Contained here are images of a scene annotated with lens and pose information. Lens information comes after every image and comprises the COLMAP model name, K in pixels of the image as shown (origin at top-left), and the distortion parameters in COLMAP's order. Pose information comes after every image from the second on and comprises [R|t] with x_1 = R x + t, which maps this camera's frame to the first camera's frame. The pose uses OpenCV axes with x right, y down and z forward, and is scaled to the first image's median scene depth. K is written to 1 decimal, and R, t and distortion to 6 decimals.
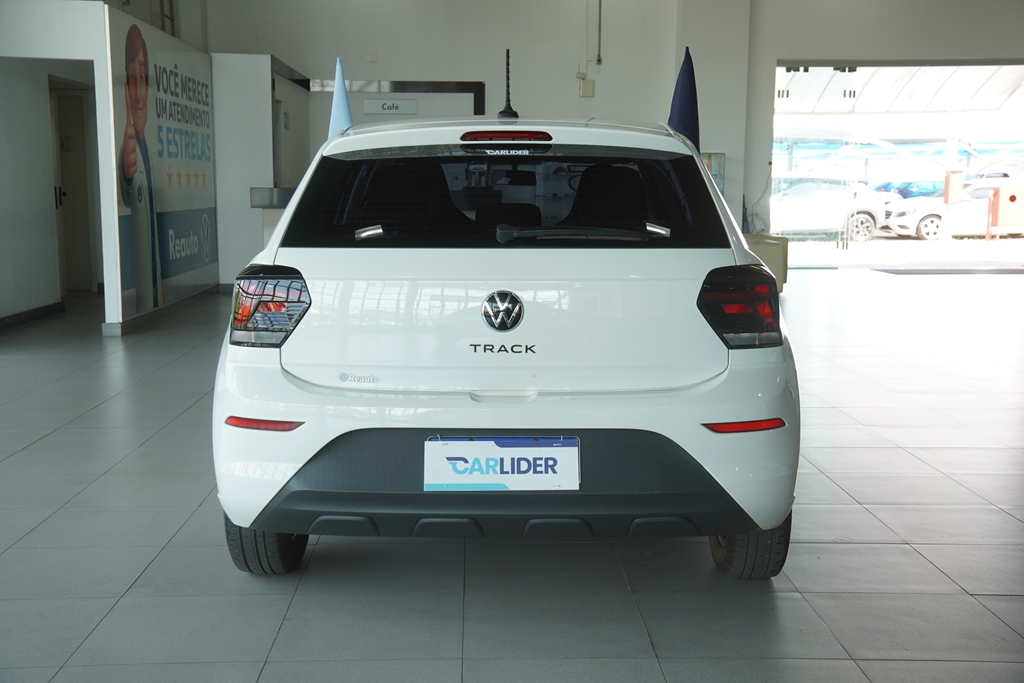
lens RADIAL K [[1212.1, 0, 512.0], [0, 1212.1, 341.5], [0, 0, 1]] dist [0.087889, 0.024502]
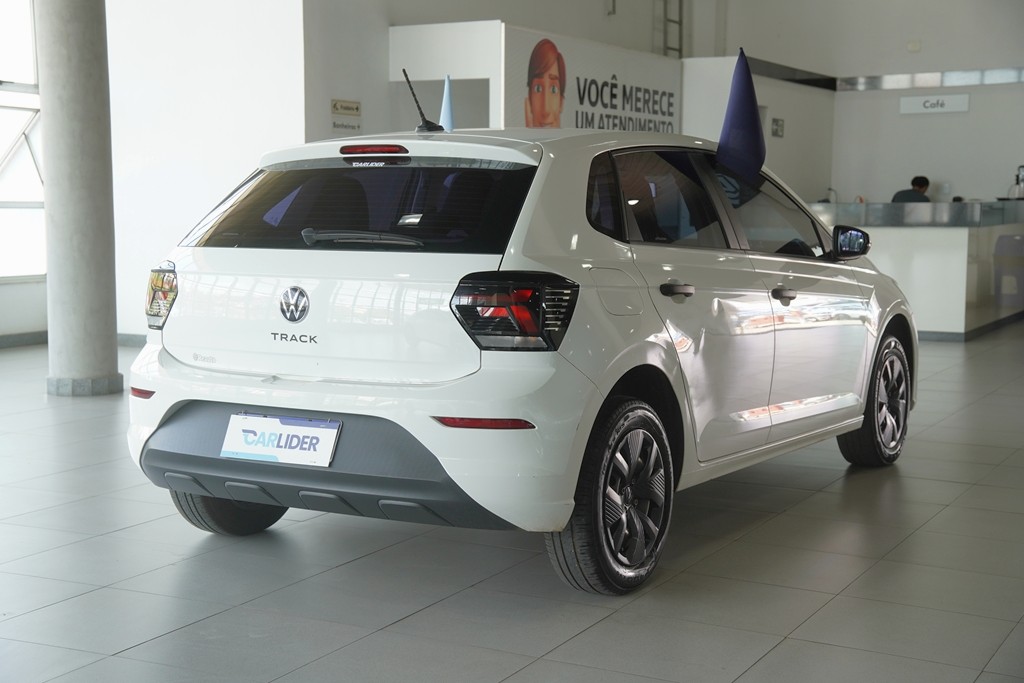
lens RADIAL K [[1447.9, 0, 512.0], [0, 1447.9, 341.5], [0, 0, 1]] dist [0.219580, 0.006428]
pose [[0.865899, 0.048604, -0.497852, 0.822283], [-0.064844, 0.997777, -0.015371, 0.016510], [0.495998, 0.045592, 0.867126, -0.072091]]
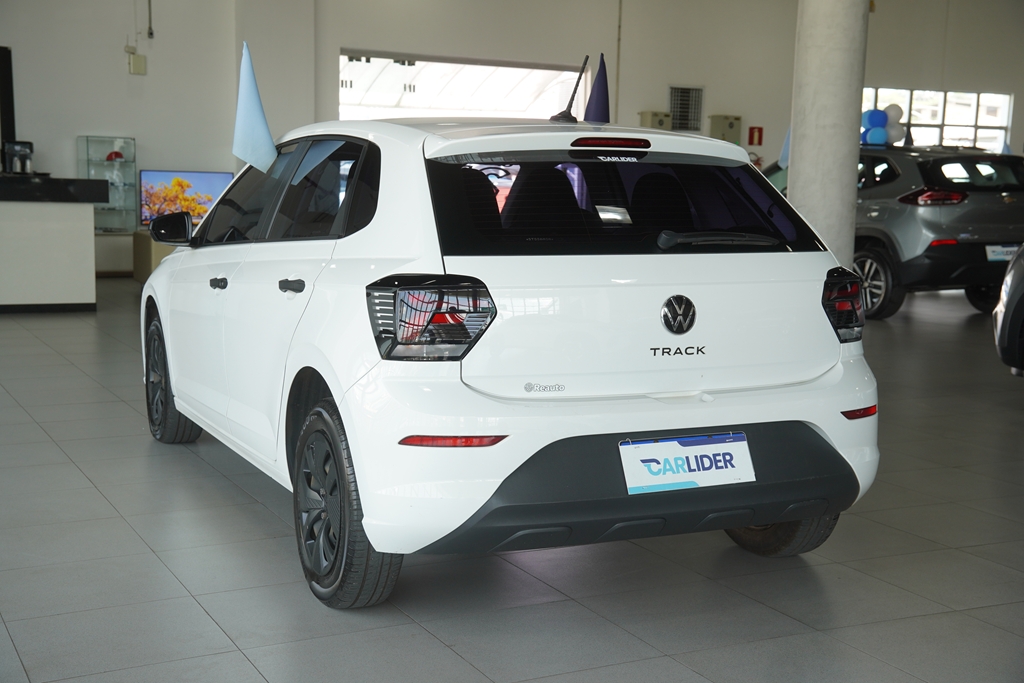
lens RADIAL K [[1318.8, 0, 512.0], [0, 1318.8, 341.5], [0, 0, 1]] dist [0.149221, 0.013253]
pose [[0.900923, -0.039590, 0.432170, -0.606501], [0.040748, 0.999148, 0.006585, -0.015104], [-0.432062, 0.011678, 0.901768, 0.043904]]
